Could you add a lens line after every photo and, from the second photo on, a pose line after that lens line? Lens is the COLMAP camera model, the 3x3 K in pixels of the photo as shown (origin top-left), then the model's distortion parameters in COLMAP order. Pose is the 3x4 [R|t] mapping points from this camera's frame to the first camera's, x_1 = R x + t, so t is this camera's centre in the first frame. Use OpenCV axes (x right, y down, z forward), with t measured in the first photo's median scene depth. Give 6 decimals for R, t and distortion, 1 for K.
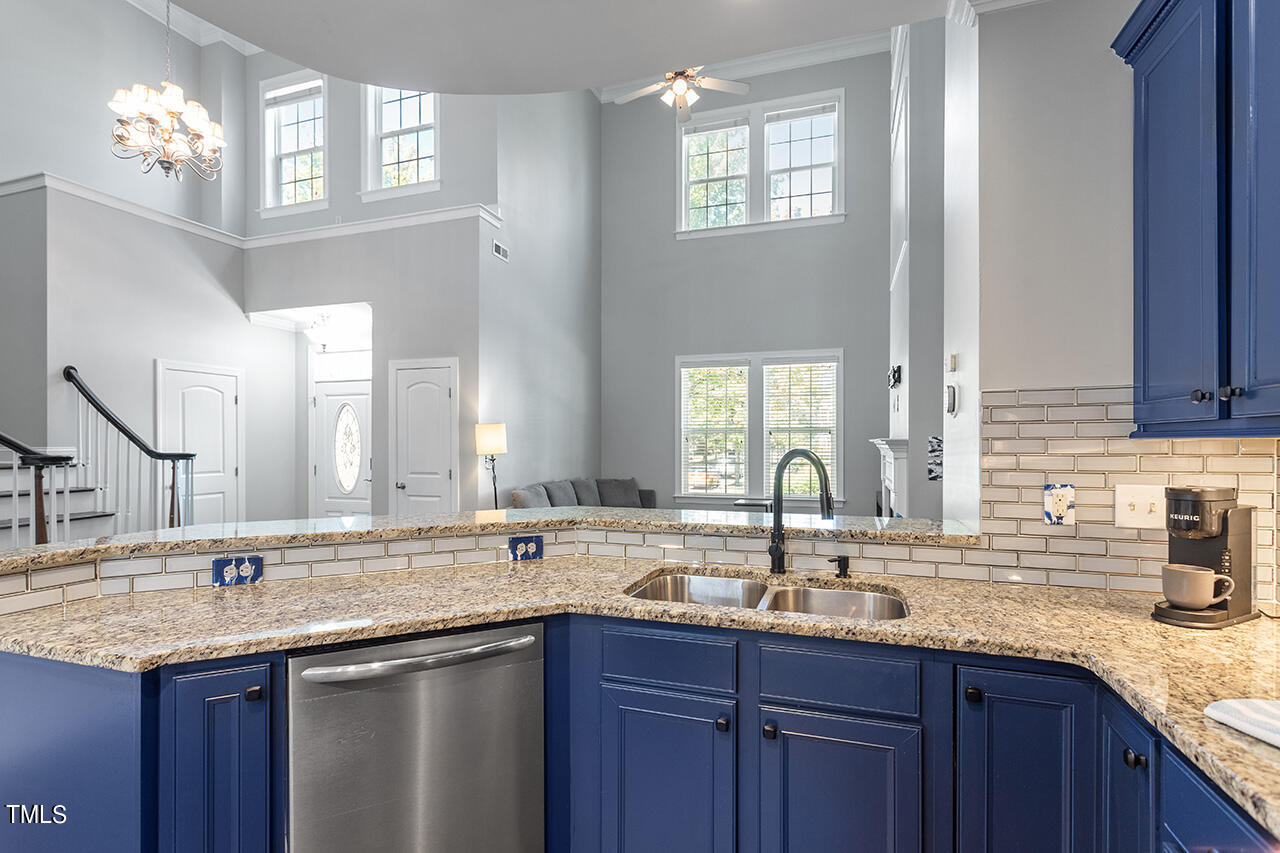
lens RADIAL K [[613.2, 0, 634.3], [0, 613.2, 446.1], [0, 0, 1]] dist [0.006440, 0.000676]
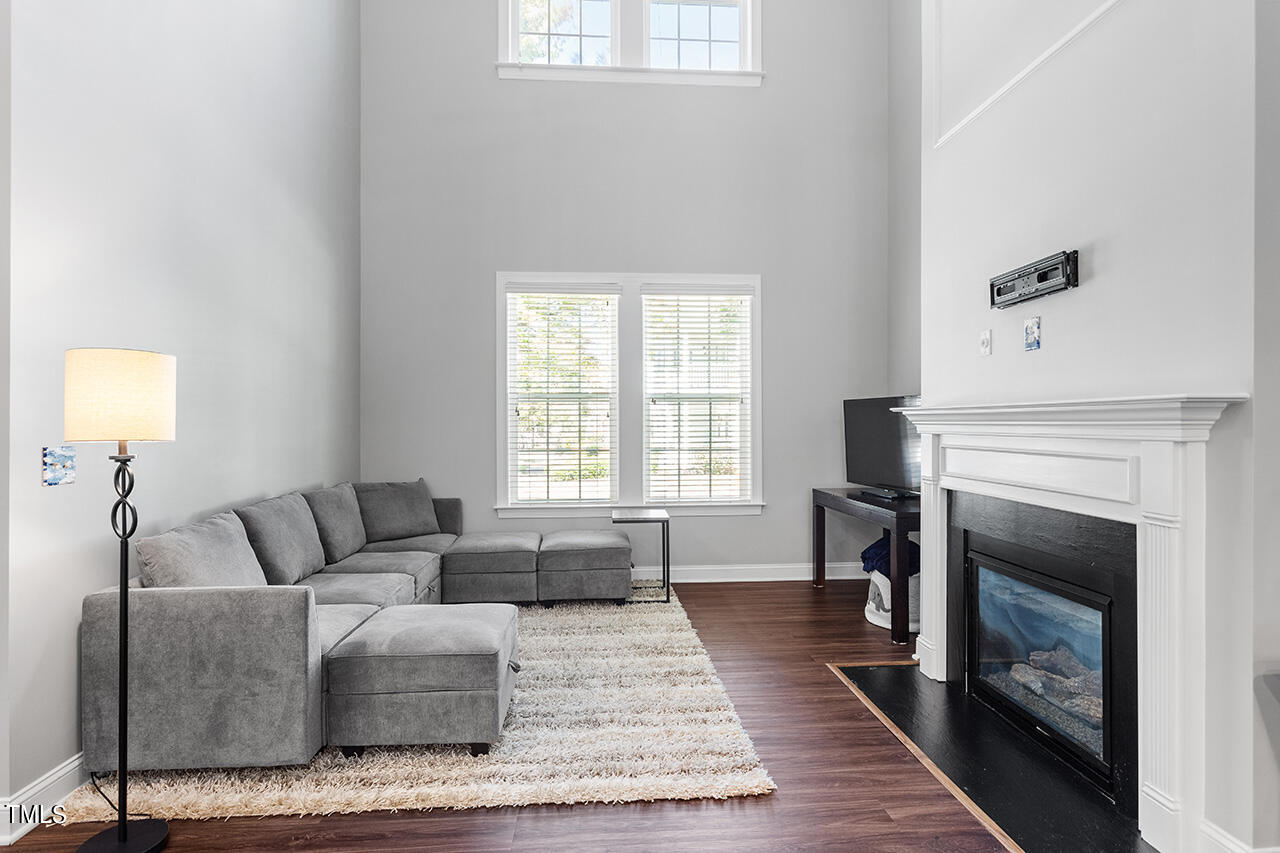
lens RADIAL K [[681.5, 0, 643.0], [0, 681.5, 425.5], [0, 0, 1]] dist [0.000947, -0.000029]
pose [[0.930403, -0.003035, 0.366527, -0.061068], [0.004344, 0.999987, -0.002748, 0.006252], [-0.366514, 0.004149, 0.930403, 0.464469]]
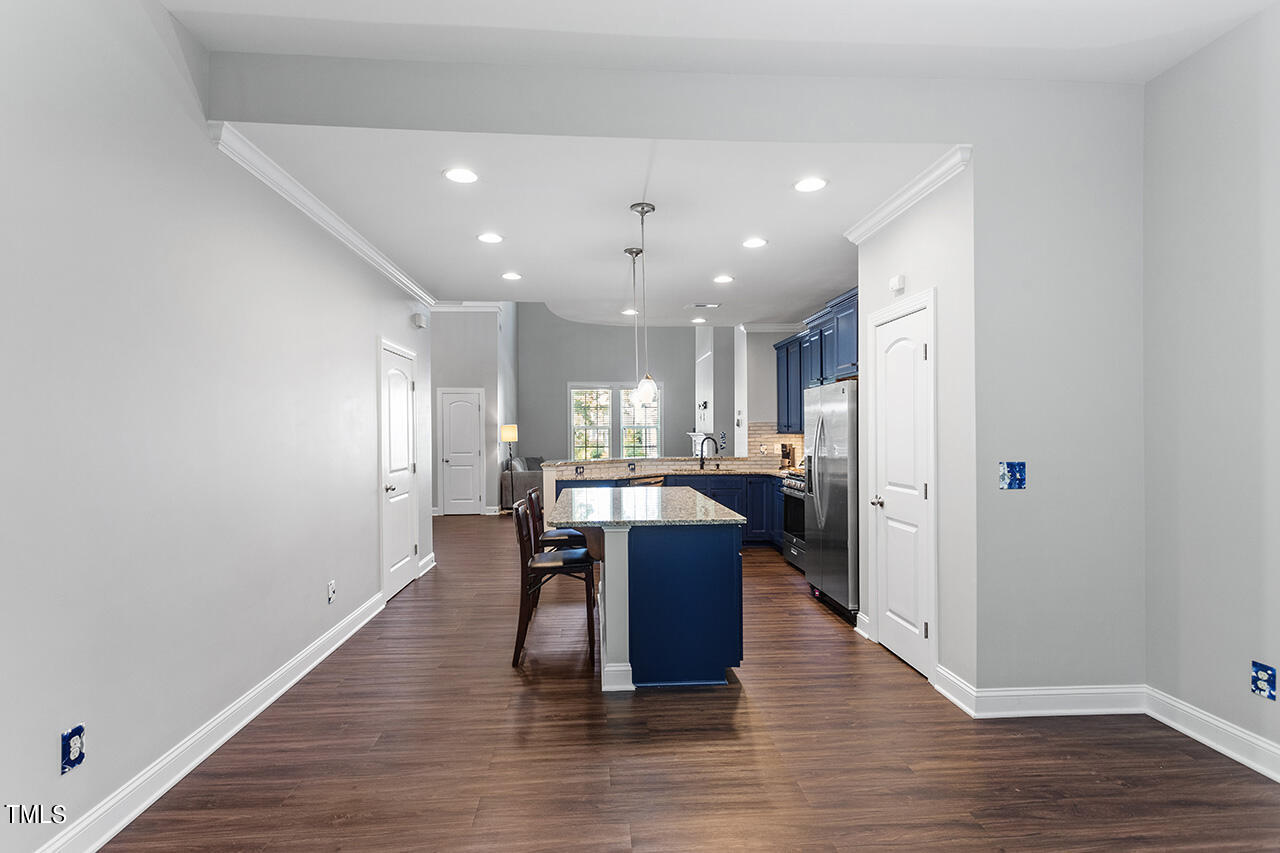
lens RADIAL K [[613.2, 0, 634.9], [0, 613.2, 430.2], [0, 0, 1]] dist [0.006440, 0.000676]
pose [[0.923712, -0.001973, 0.383082, -0.548111], [0.005963, 0.999940, -0.009226, -0.001442], [-0.383041, 0.010806, 0.923668, -0.805338]]
